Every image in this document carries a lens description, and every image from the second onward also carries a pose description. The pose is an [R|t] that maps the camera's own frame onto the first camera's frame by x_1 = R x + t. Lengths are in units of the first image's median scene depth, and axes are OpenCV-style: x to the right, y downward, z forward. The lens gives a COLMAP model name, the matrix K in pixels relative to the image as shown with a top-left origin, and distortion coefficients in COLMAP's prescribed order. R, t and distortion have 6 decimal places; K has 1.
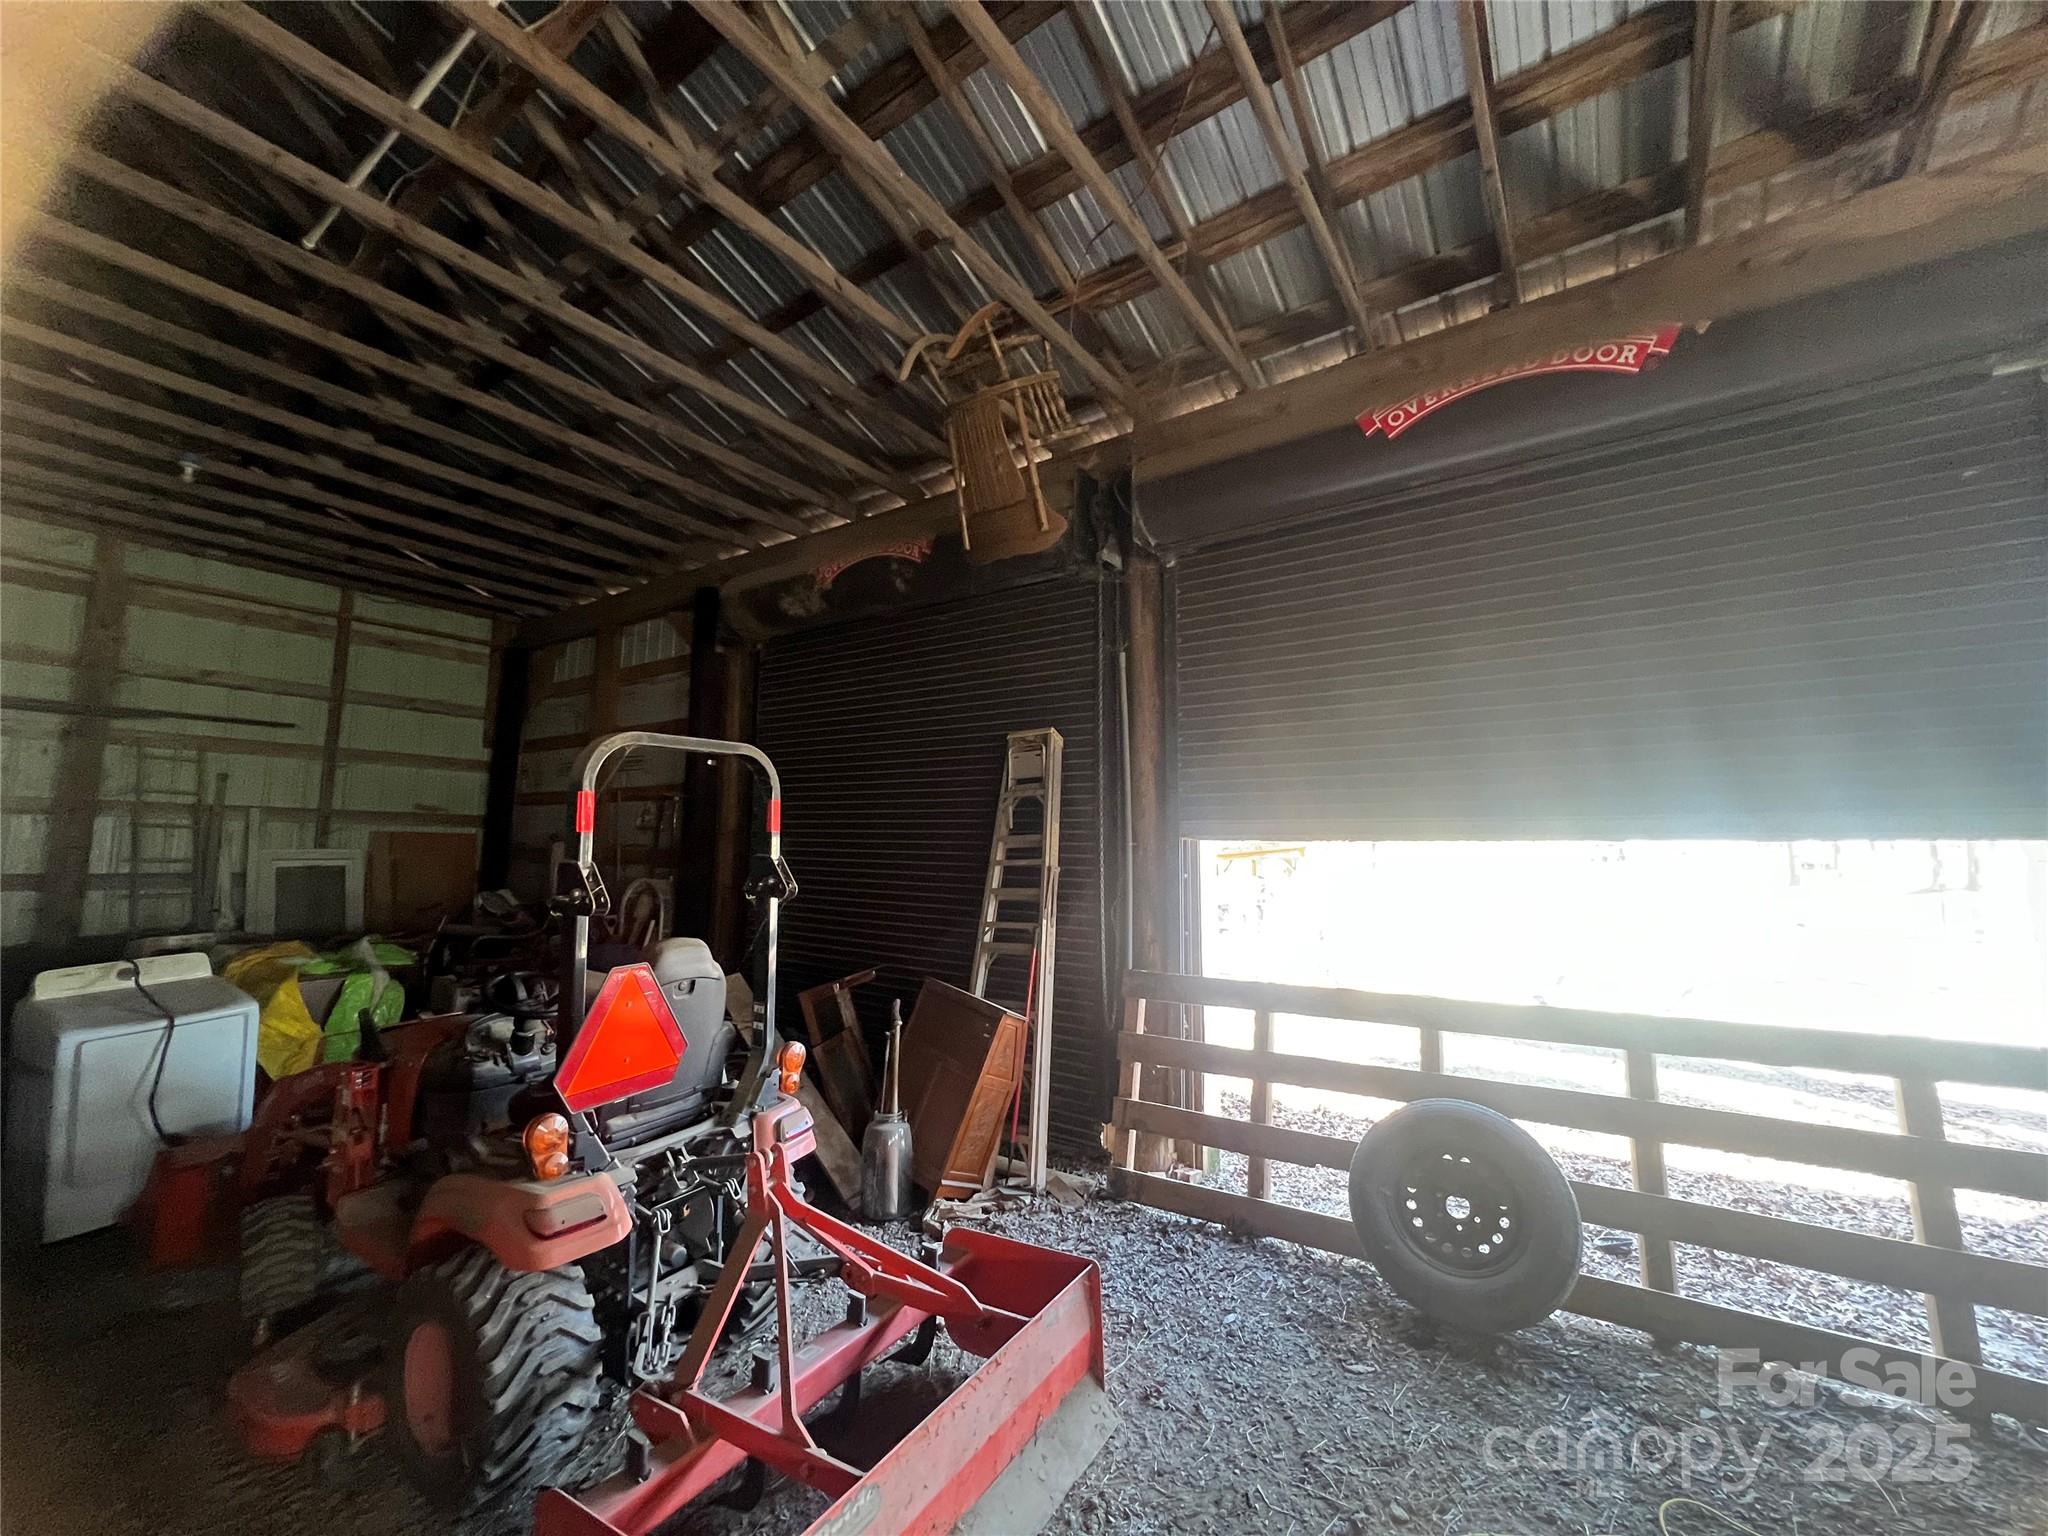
lens RADIAL K [[818.5, 0, 1022.3], [0, 818.5, 767.6], [0, 0, 1]] dist [-0.002297, 0.000310]
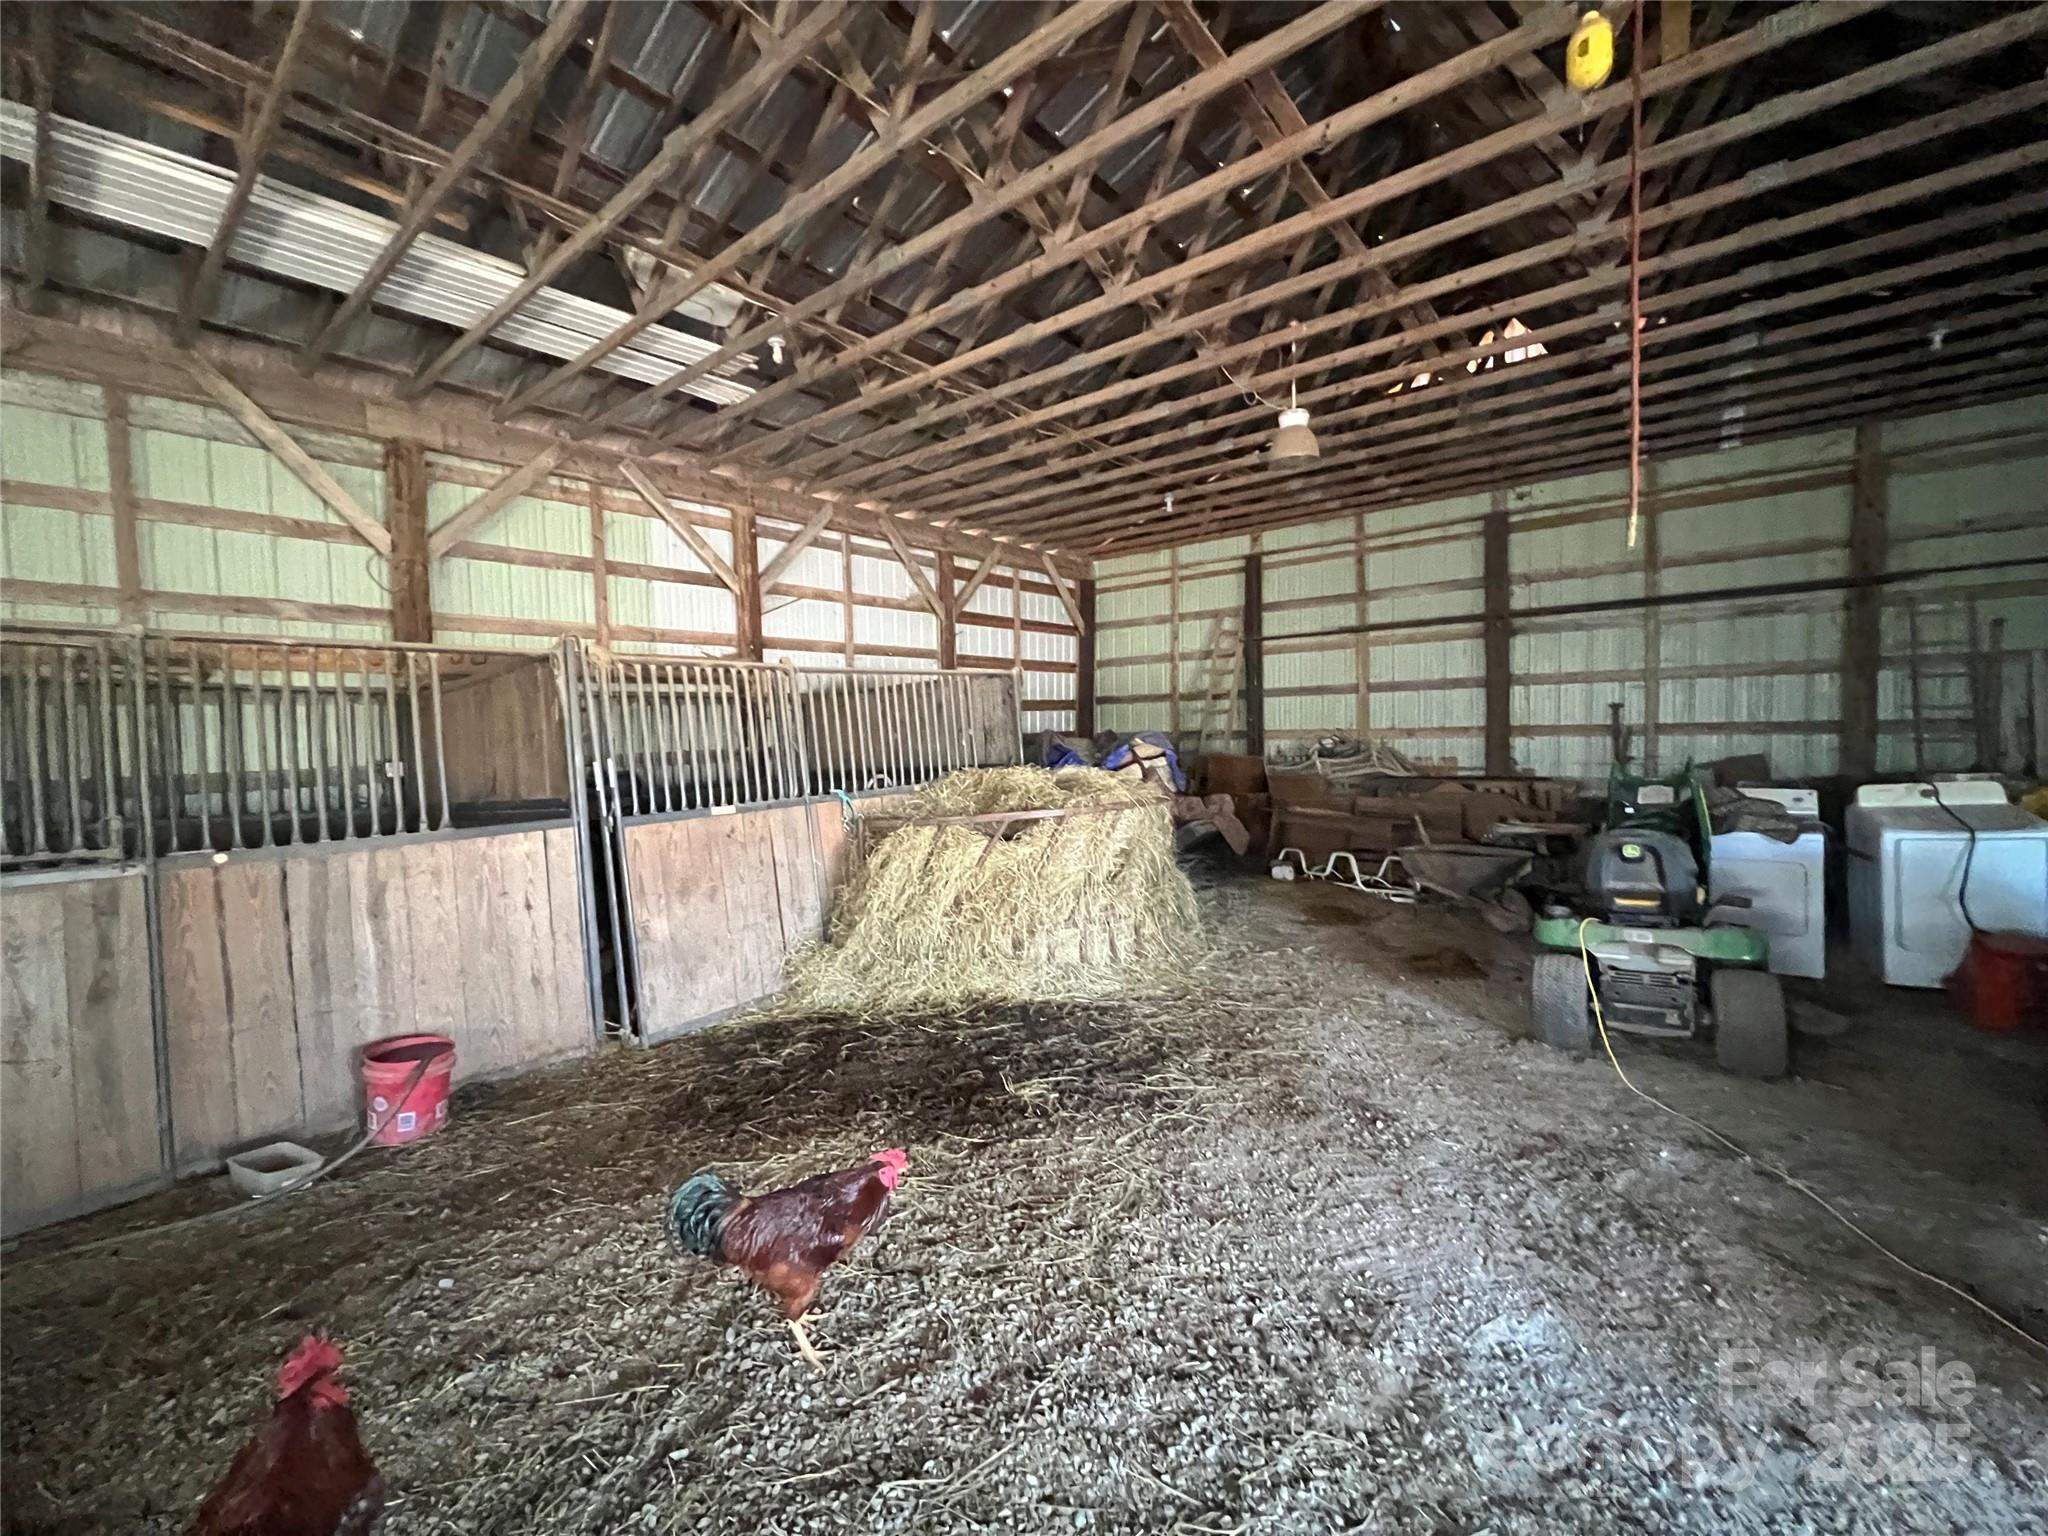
lens RADIAL K [[818.5, 0, 1016.8], [0, 818.5, 766.3], [0, 0, 1]] dist [-0.002297, 0.000310]
pose [[-0.076561, 0.039437, -0.996285, 0.129040], [0.127000, 0.991464, 0.029486, 0.004235], [0.988944, -0.124271, -0.080916, -0.143471]]
